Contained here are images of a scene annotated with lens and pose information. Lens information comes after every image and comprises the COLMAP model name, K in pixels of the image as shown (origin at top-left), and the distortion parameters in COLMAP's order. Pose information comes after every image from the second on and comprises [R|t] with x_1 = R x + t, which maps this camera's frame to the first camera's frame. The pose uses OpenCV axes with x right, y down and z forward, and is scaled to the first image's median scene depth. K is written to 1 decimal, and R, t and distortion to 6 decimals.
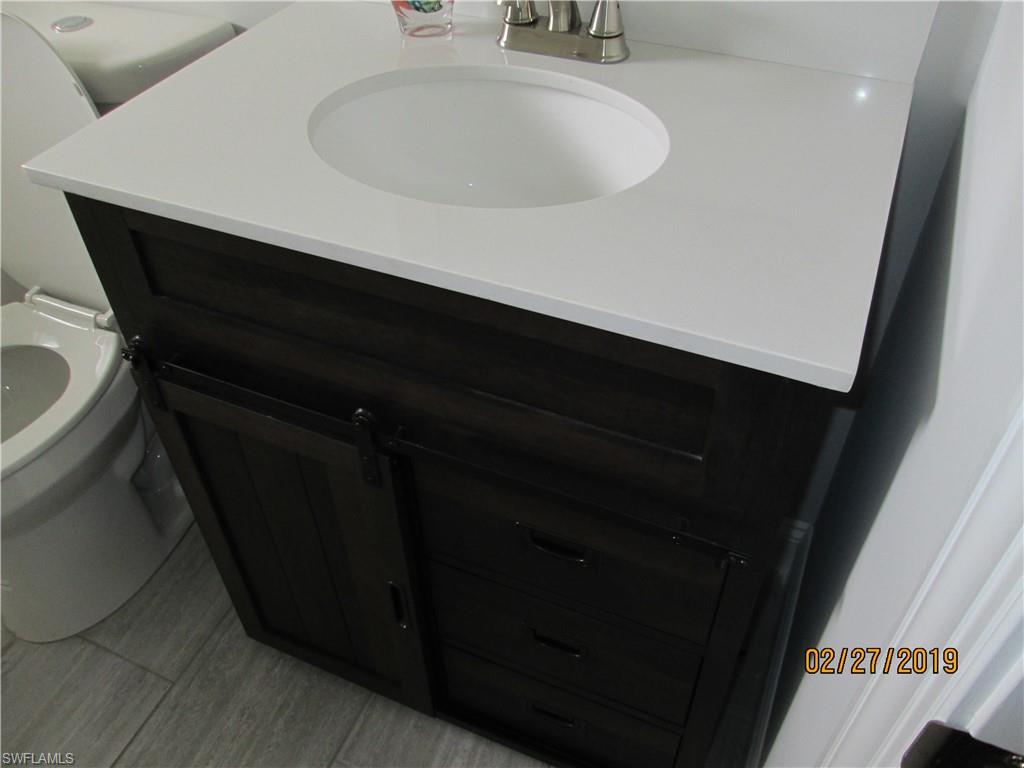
lens RADIAL K [[854.1, 0, 511.2], [0, 854.1, 379.7], [0, 0, 1]] dist [-0.053734, 0.025749]
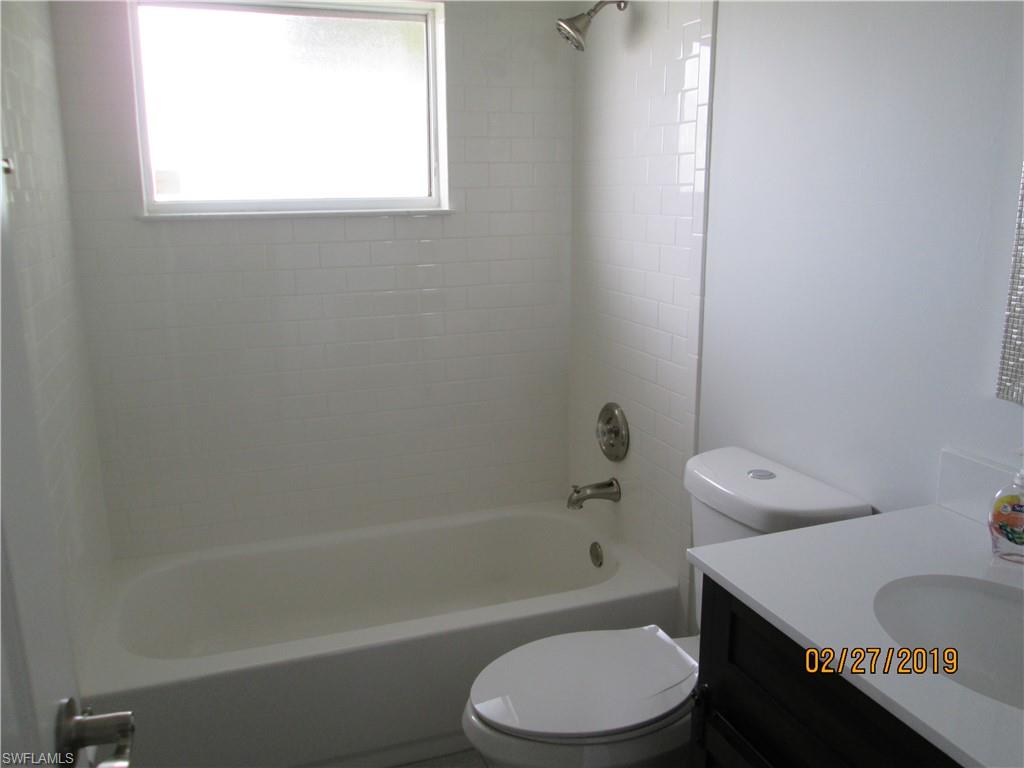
lens RADIAL K [[854.1, 0, 511.9], [0, 854.1, 381.6], [0, 0, 1]] dist [-0.053734, 0.025749]
pose [[0.694487, 0.176953, -0.697406, 0.196810], [-0.493079, 0.822940, -0.282210, 0.080105], [0.523986, 0.539868, 0.658773, -0.320225]]
